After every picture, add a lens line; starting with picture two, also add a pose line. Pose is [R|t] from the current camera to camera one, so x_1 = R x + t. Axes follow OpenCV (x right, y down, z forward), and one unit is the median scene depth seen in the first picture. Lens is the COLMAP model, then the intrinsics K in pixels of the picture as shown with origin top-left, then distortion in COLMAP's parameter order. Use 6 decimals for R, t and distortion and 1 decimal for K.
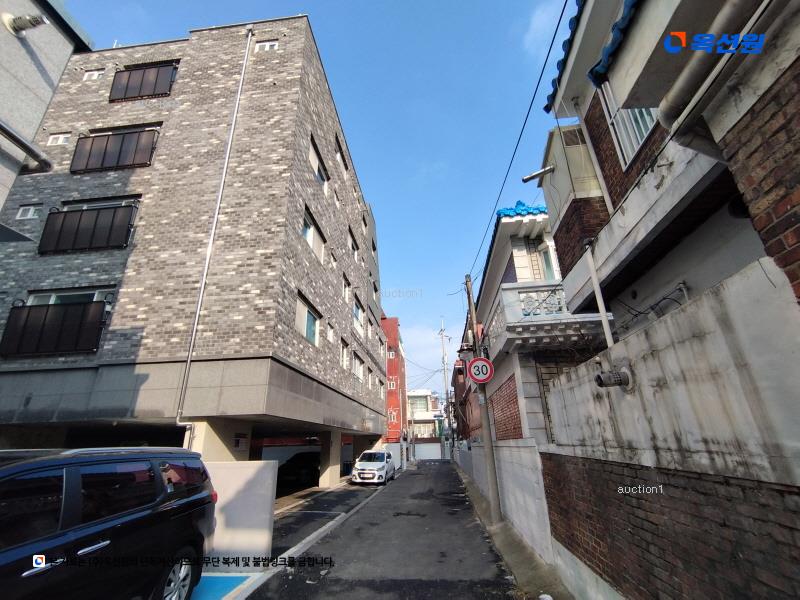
lens RADIAL K [[369.1, 0, 396.9], [0, 369.1, 300.4], [0, 0, 1]] dist [-0.002446, 0.004840]
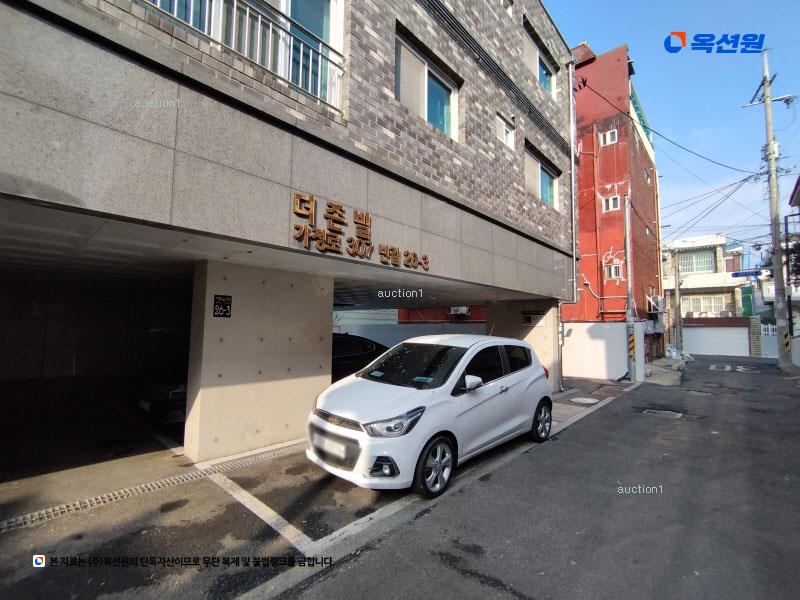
lens RADIAL K [[369.1, 0, 396.9], [0, 369.1, 300.4], [0, 0, 1]] dist [-0.002446, 0.004840]
pose [[0.804642, -0.009575, -0.593683, 0.074220], [0.187718, 0.952688, 0.239057, 0.328308], [0.563306, -0.303800, 0.768370, 0.827656]]
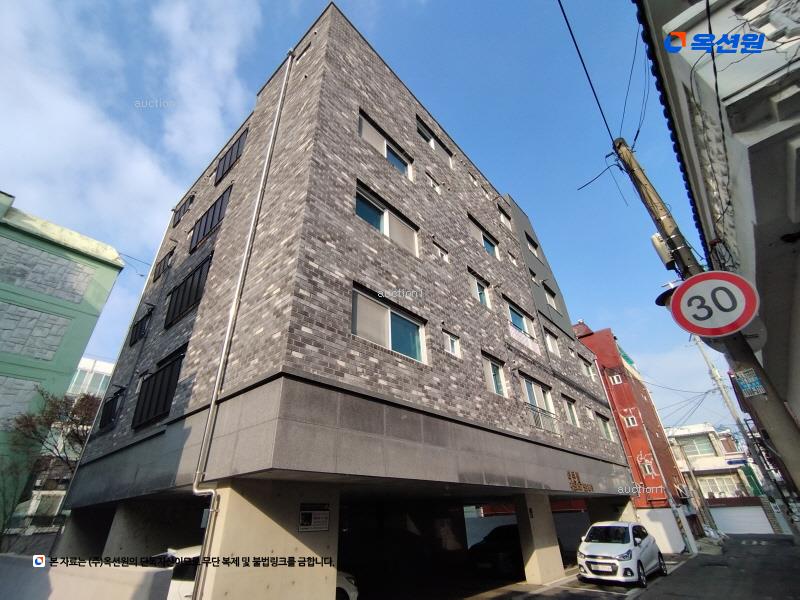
lens RADIAL K [[369.1, 0, 396.9], [0, 369.1, 300.4], [0, 0, 1]] dist [-0.002446, 0.004840]
pose [[0.813848, -0.301345, -0.496833, 0.076002], [0.226060, 0.951859, -0.207030, 0.093916], [0.535303, 0.056177, 0.842790, 0.254431]]
